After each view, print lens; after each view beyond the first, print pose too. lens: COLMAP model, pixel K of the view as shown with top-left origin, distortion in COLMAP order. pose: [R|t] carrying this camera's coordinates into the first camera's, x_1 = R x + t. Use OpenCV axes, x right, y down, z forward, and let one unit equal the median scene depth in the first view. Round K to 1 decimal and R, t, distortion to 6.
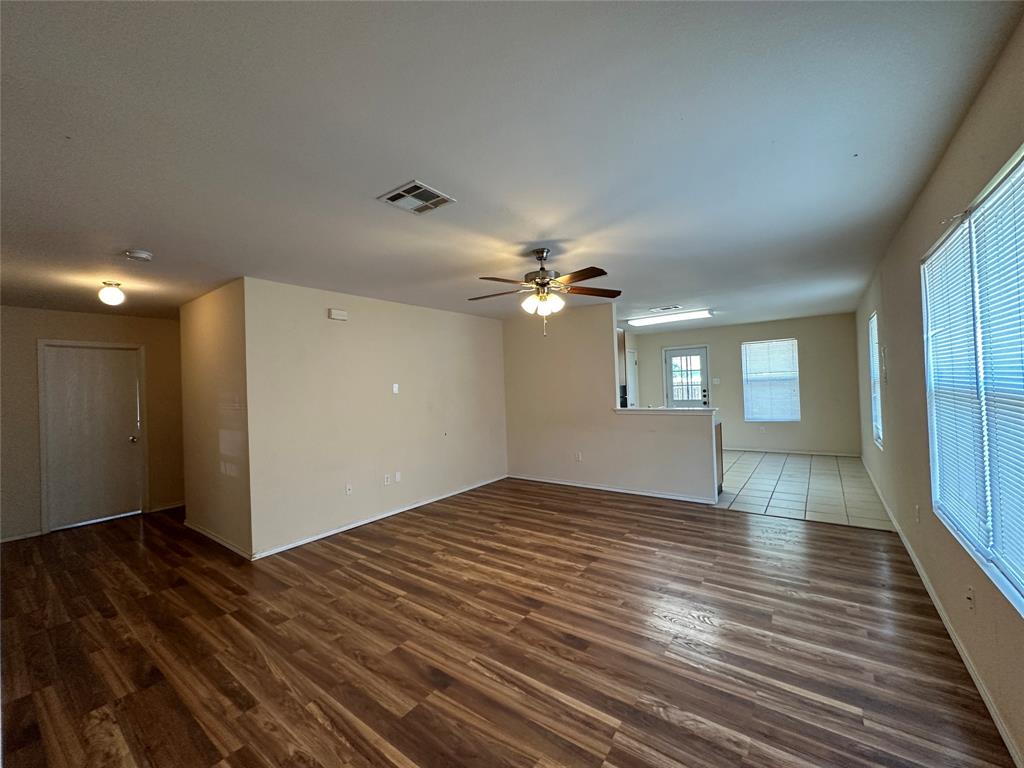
lens RADIAL K [[408.7, 0, 514.3], [0, 408.7, 381.6], [0, 0, 1]] dist [-0.000368, 0.000274]
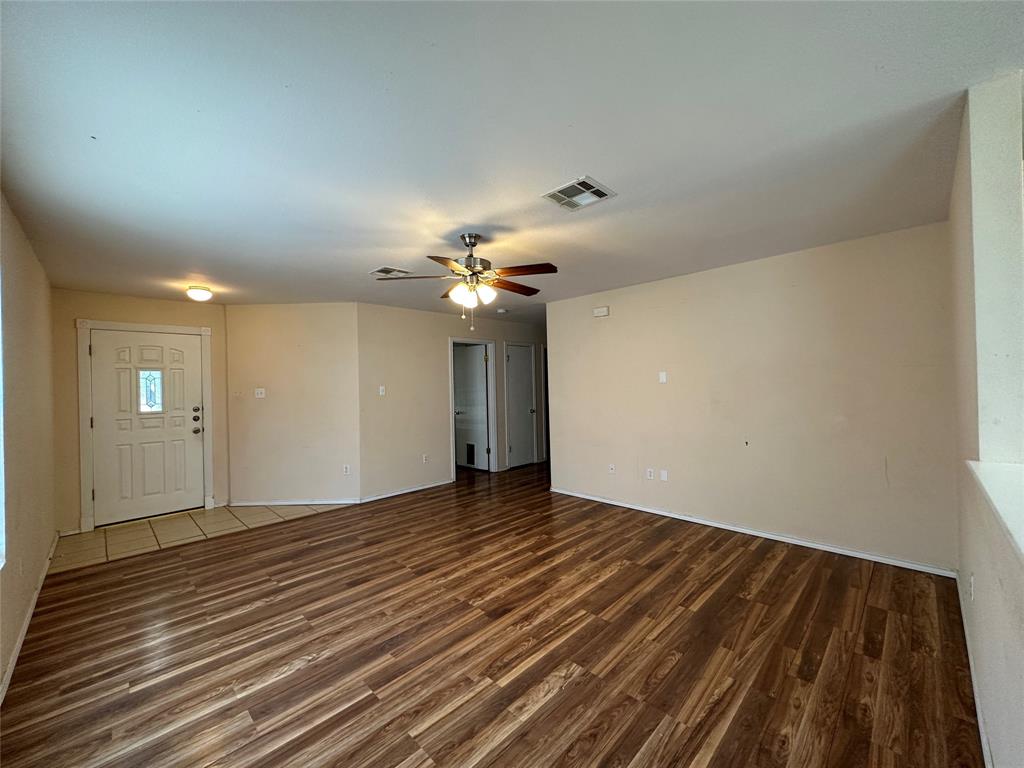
lens RADIAL K [[408.7, 0, 515.1], [0, 408.7, 386.0], [0, 0, 1]] dist [-0.000368, 0.000274]
pose [[-0.142366, 0.043703, -0.988849, 0.926789], [0.039847, 0.998468, 0.038392, -0.018546], [0.989012, -0.033937, -0.143889, 1.169914]]
